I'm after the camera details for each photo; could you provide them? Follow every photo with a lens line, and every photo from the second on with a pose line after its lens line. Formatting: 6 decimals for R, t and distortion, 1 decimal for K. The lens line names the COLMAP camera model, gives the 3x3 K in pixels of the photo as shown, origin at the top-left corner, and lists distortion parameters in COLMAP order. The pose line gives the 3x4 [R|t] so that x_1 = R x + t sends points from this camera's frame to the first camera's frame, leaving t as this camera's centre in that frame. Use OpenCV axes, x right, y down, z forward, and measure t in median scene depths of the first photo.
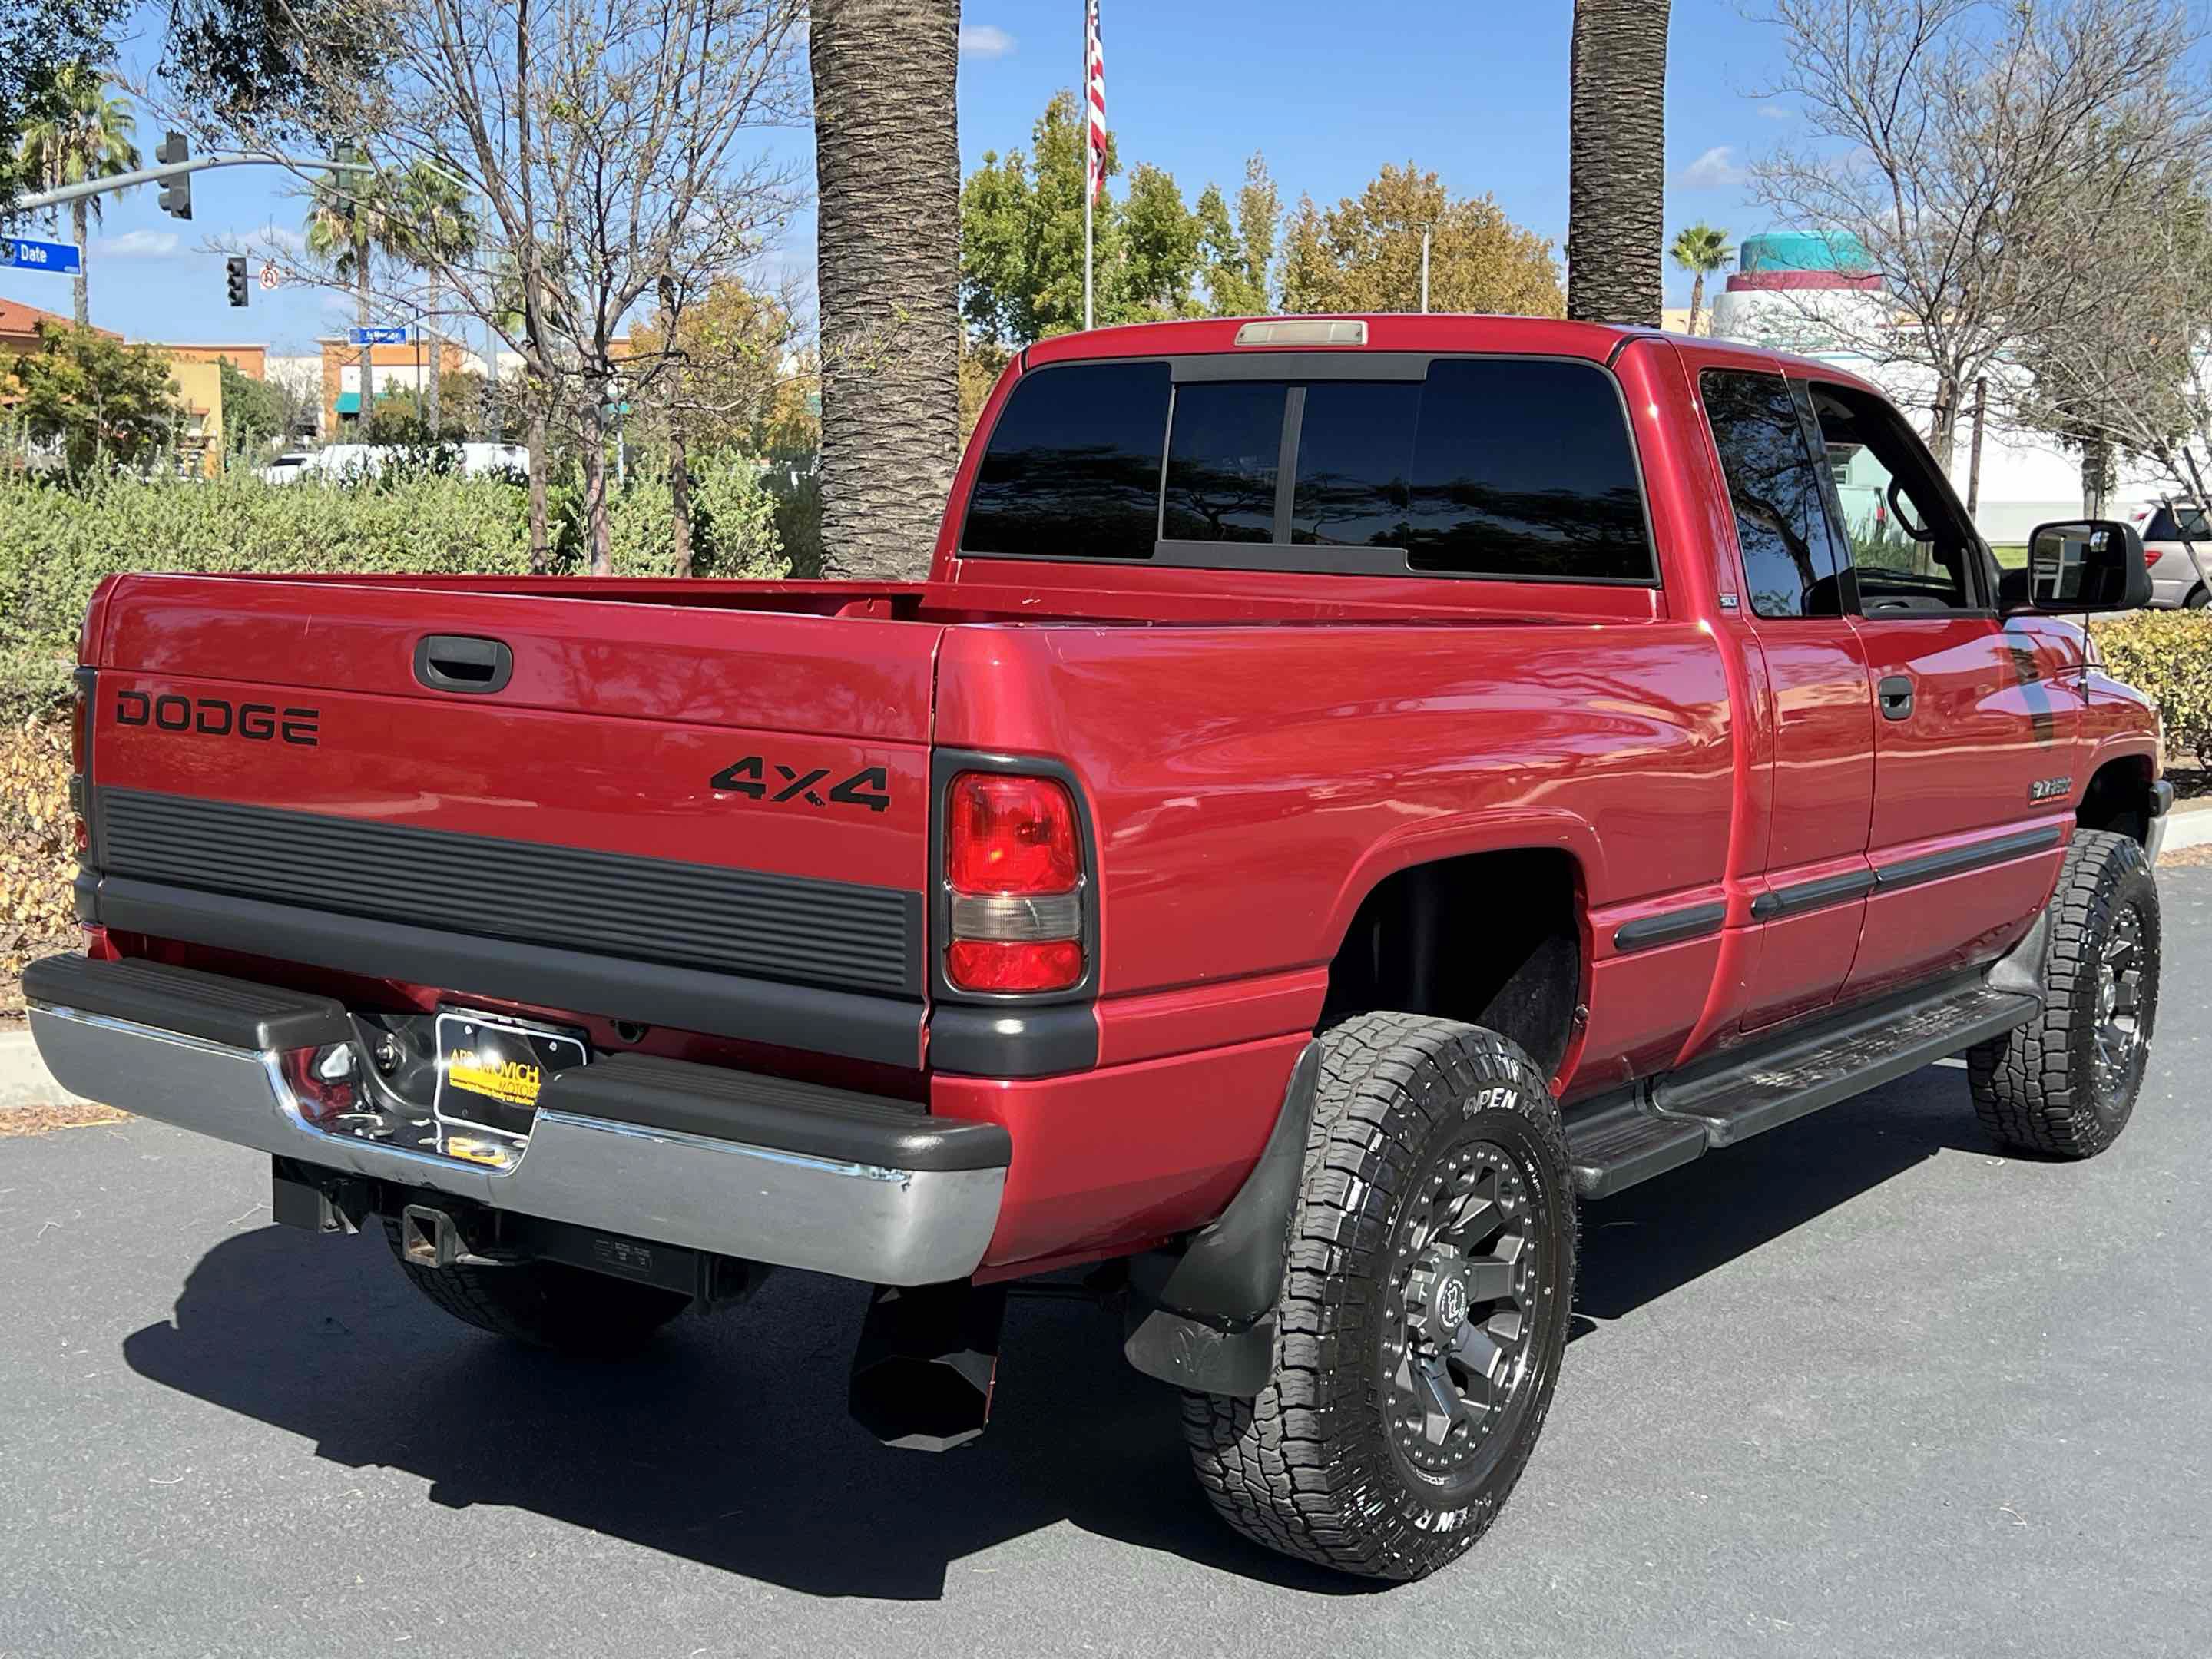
lens RADIAL K [[2734.9, 0, 1102.0], [0, 2734.9, 854.9], [0, 0, 1]] dist [0.067519, 0.000000]
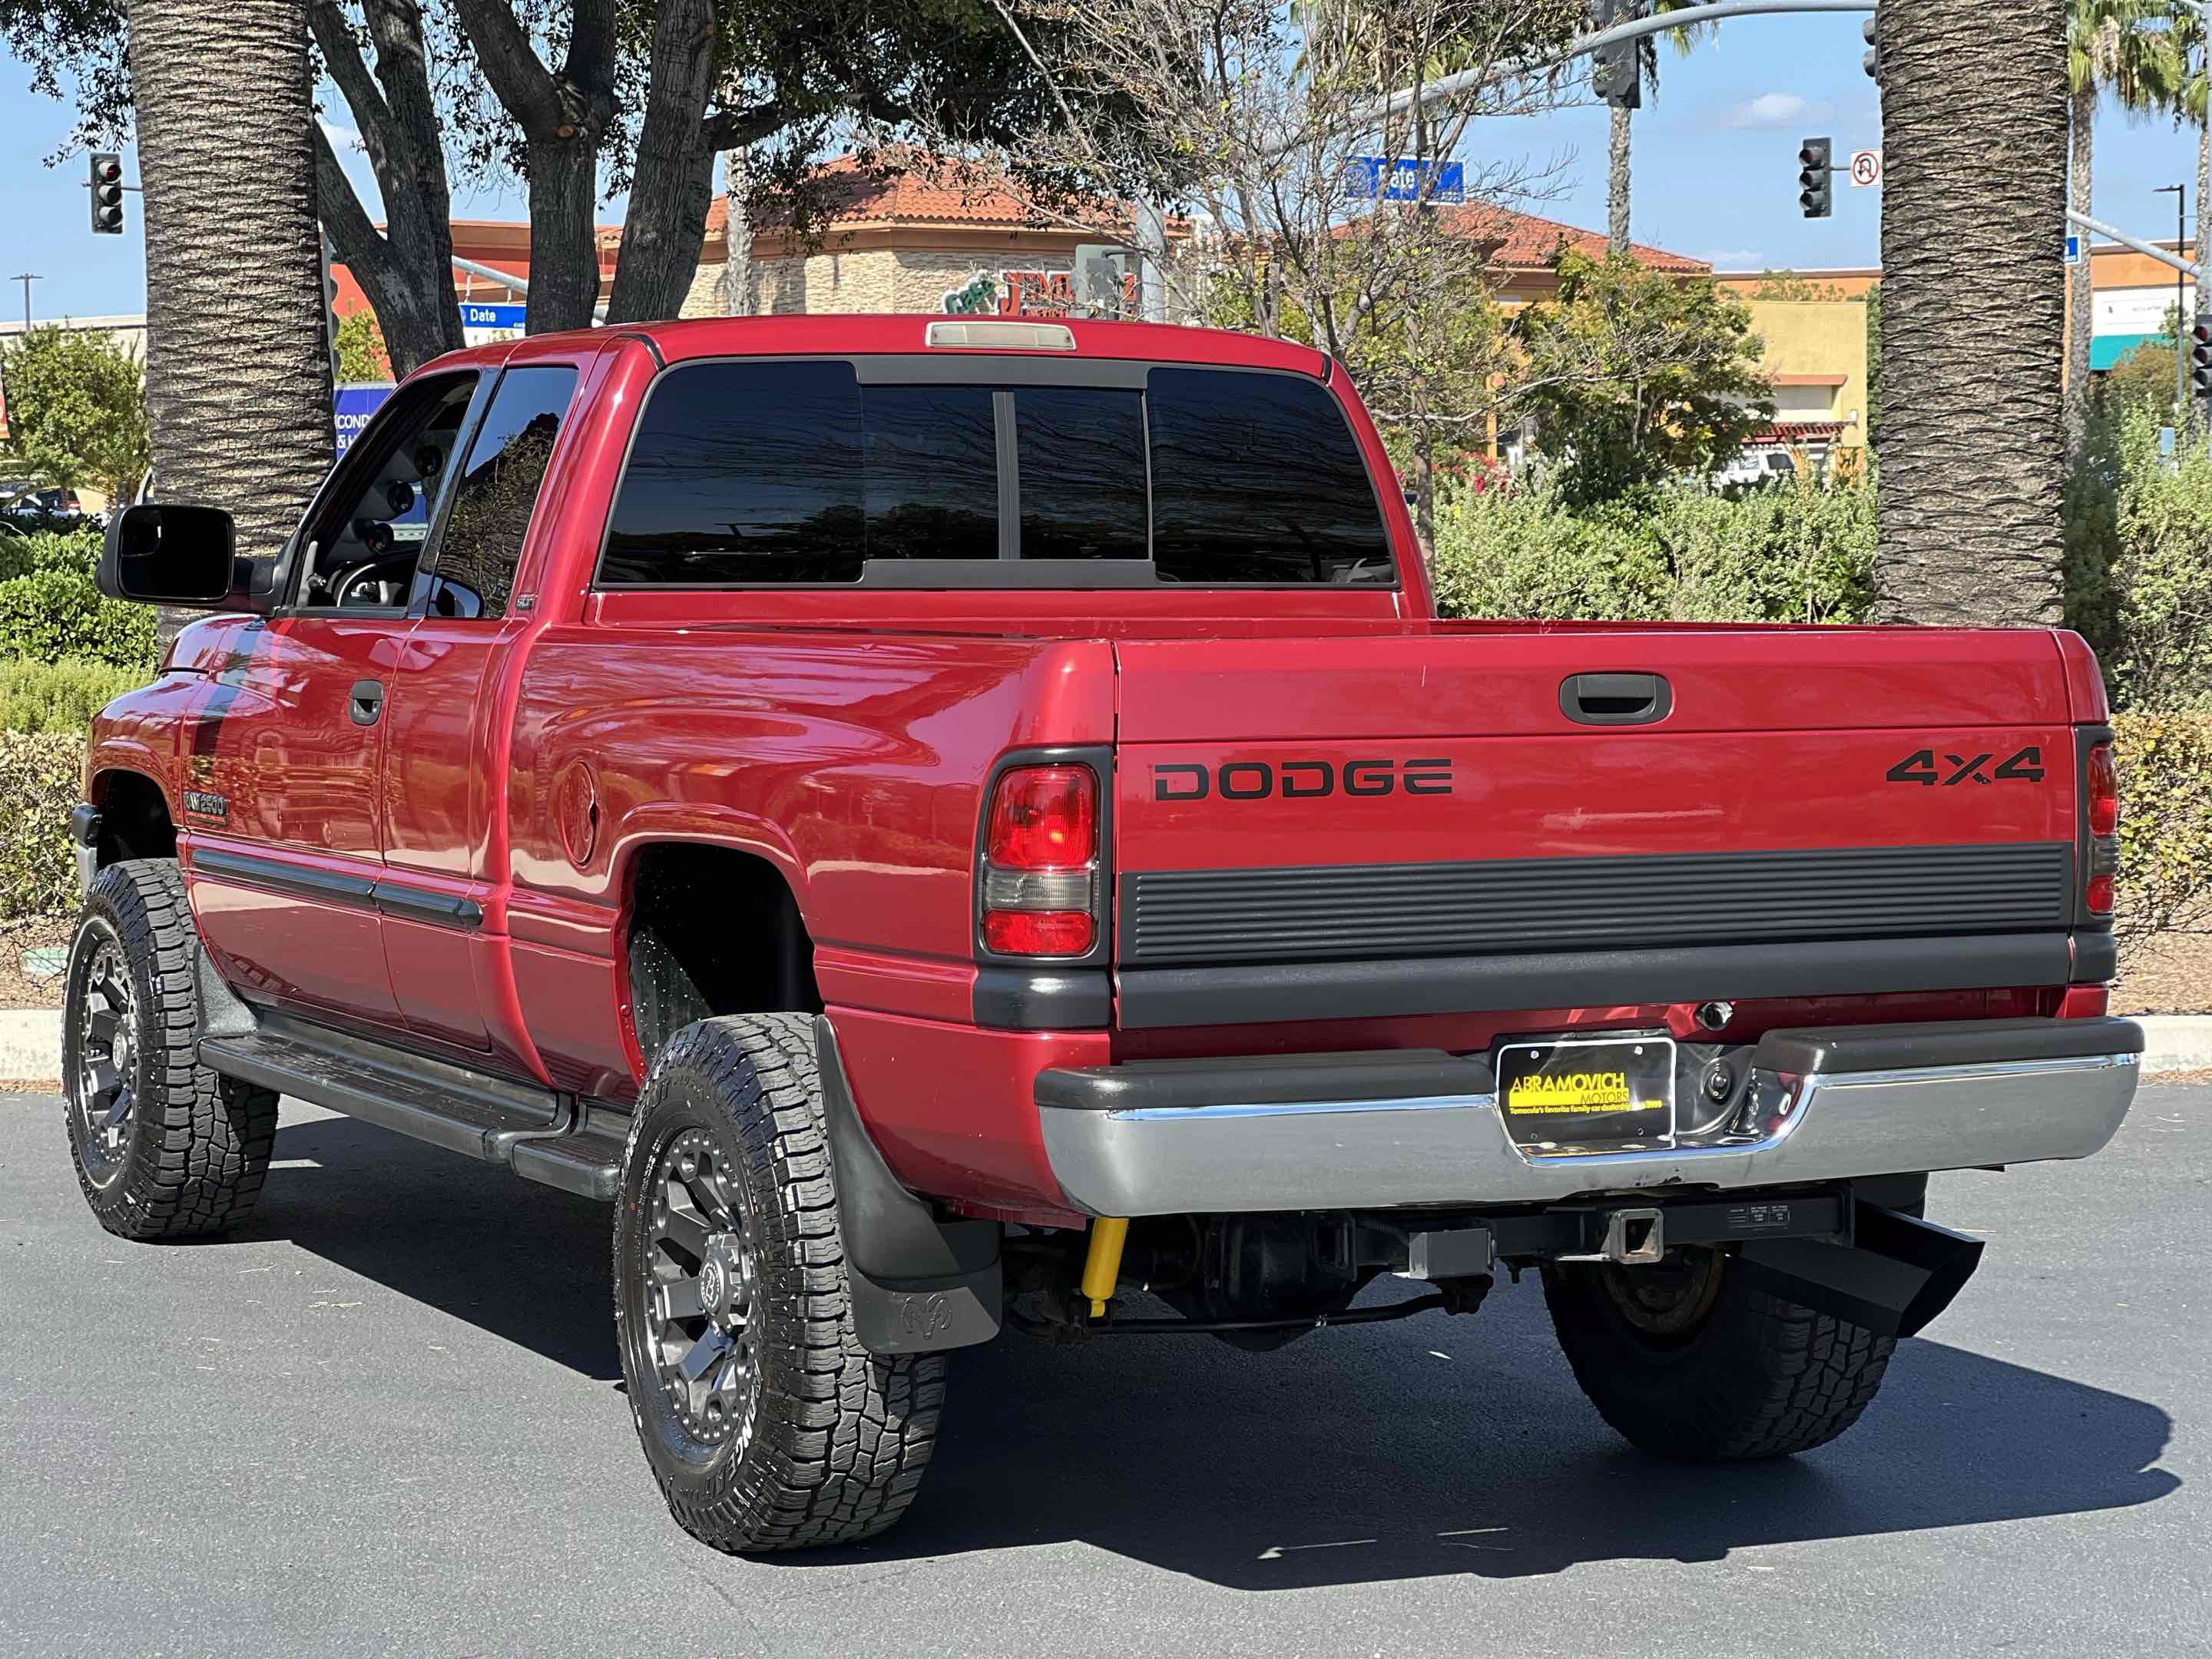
lens RADIAL K [[5003.6, 0, 1055.7], [0, 5003.6, 754.1], [0, 0, 1]] dist [0.221418, 0.000000]
pose [[0.883481, 0.003032, -0.468457, 0.372451], [-0.041056, 0.996633, -0.070979, 0.052805], [0.466664, 0.081941, 0.880631, -0.380086]]
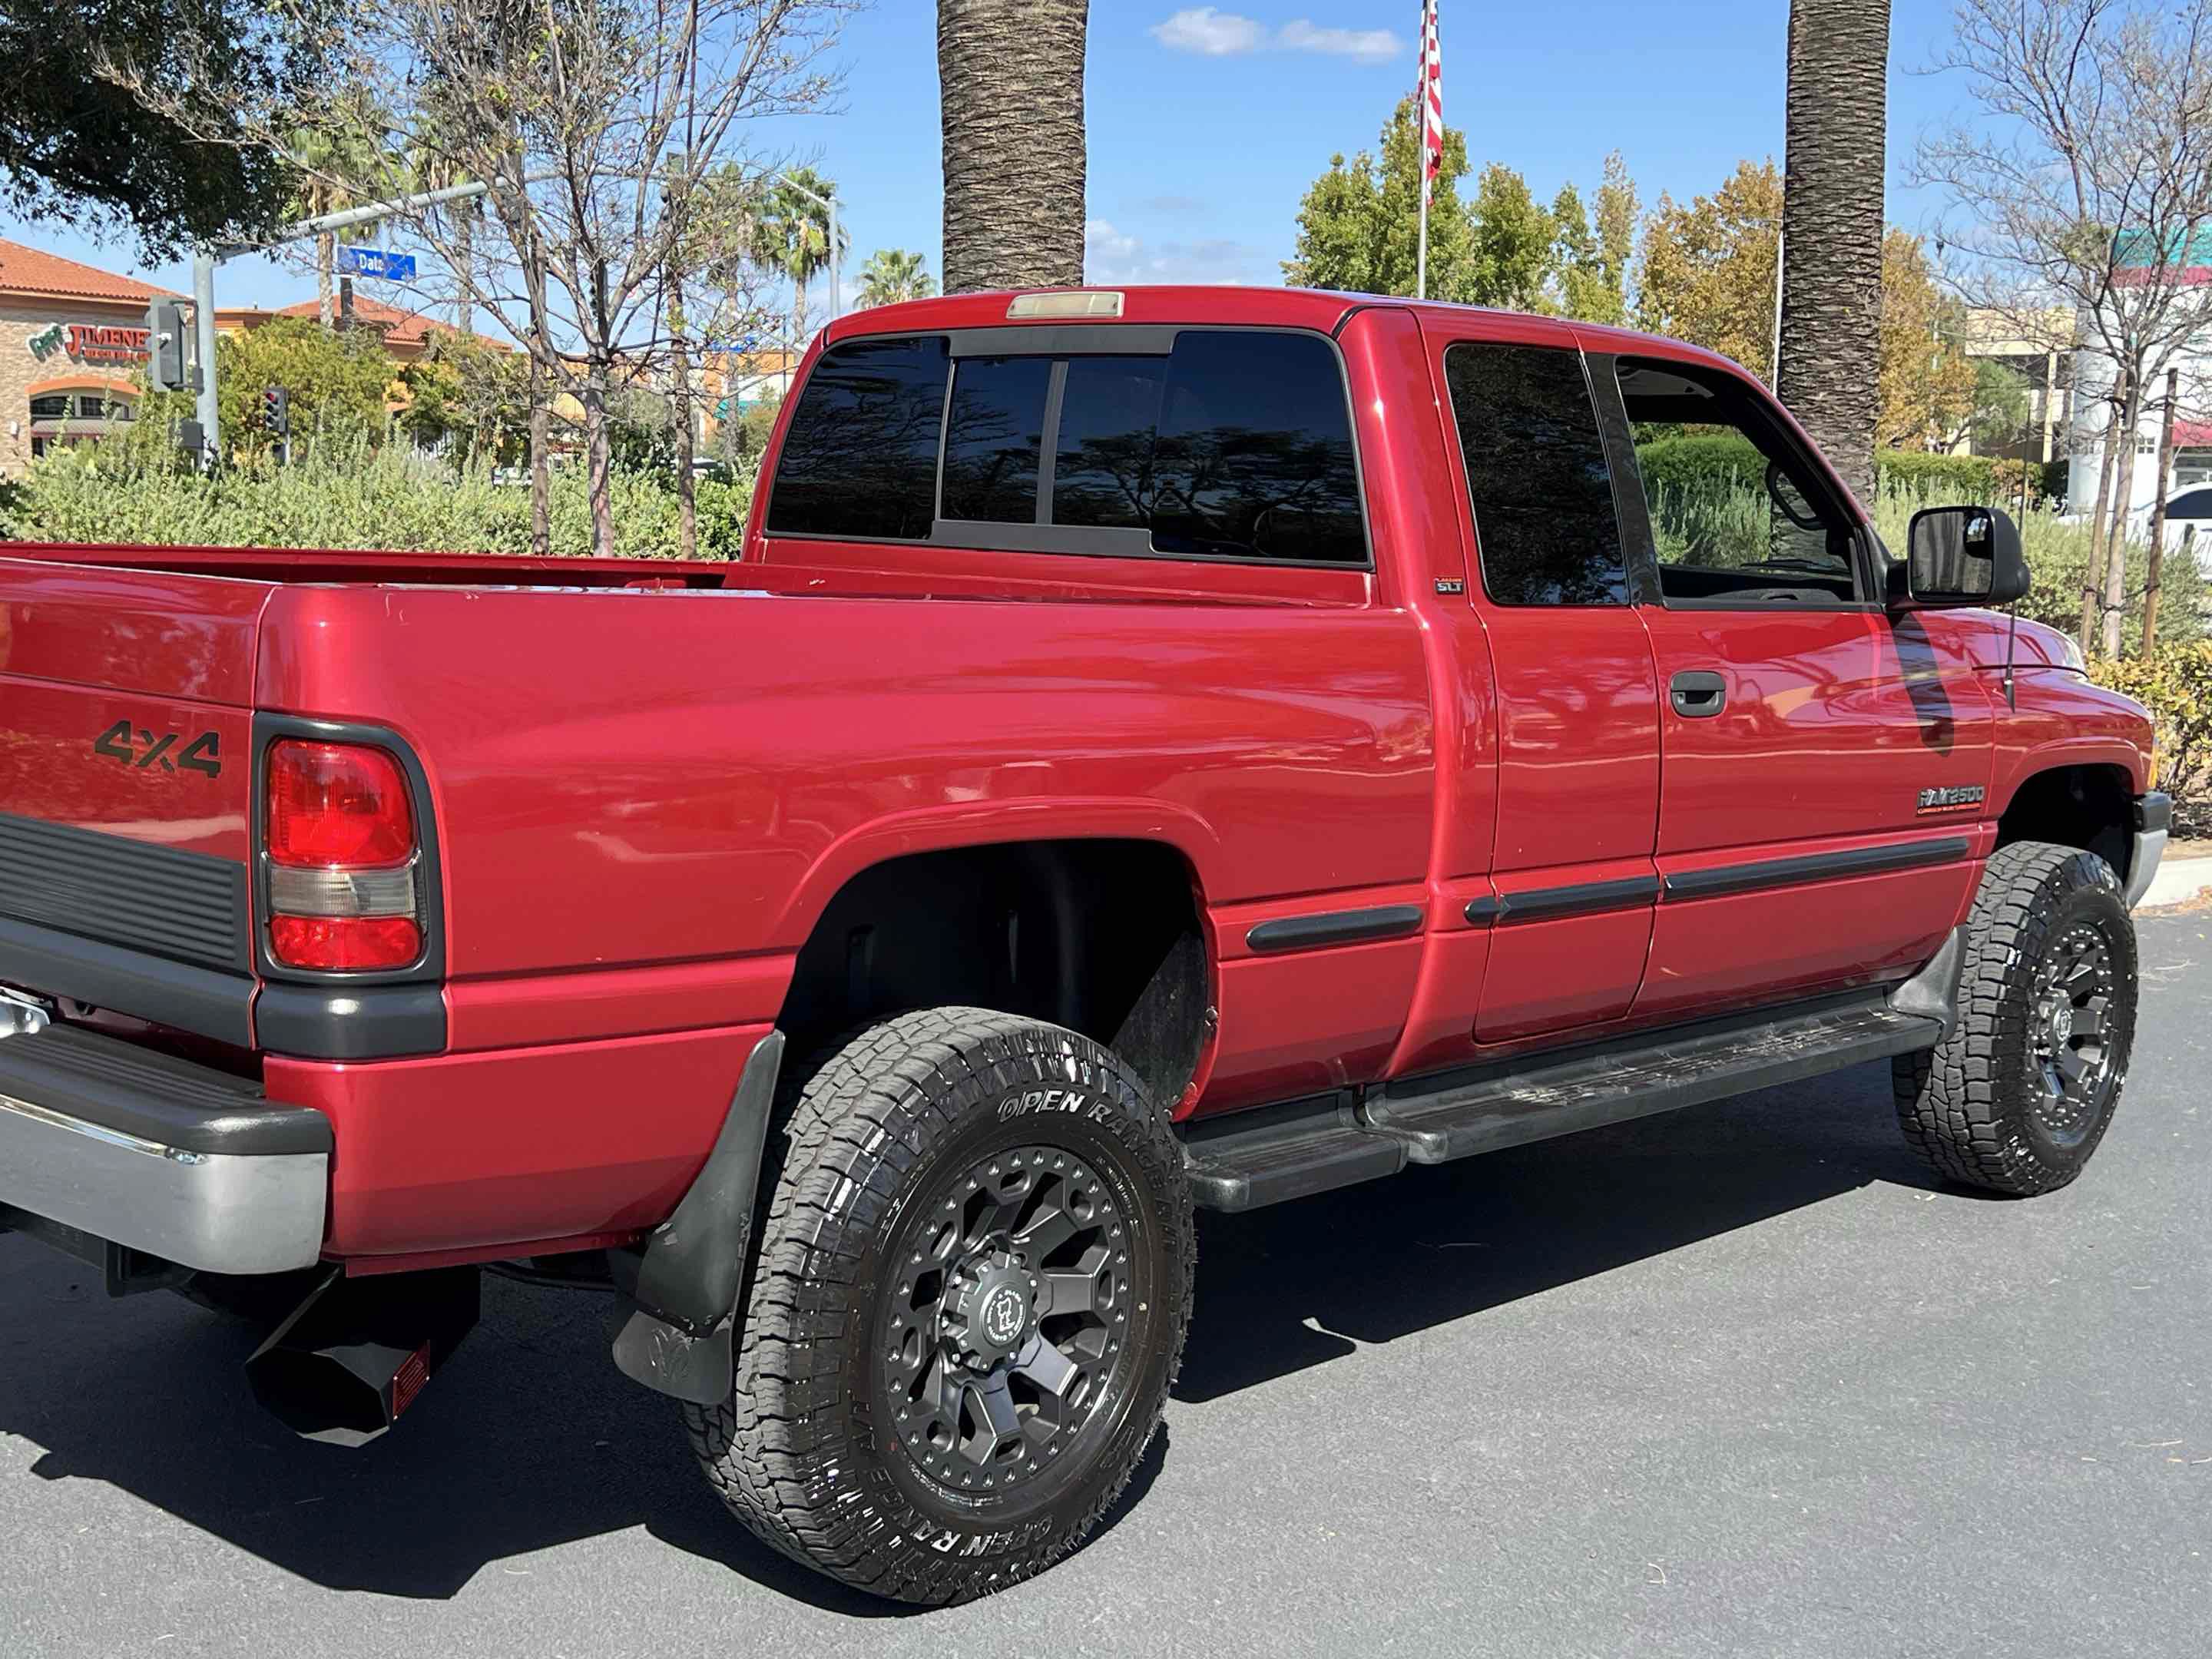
lens RADIAL K [[2734.9, 0, 1105.5], [0, 2734.9, 848.7], [0, 0, 1]] dist [0.067519, 0.000000]
pose [[0.990854, 0.021409, -0.133226, 0.094306], [-0.021960, 0.999755, -0.002671, 0.001120], [0.133136, 0.005572, 0.991082, 0.020900]]
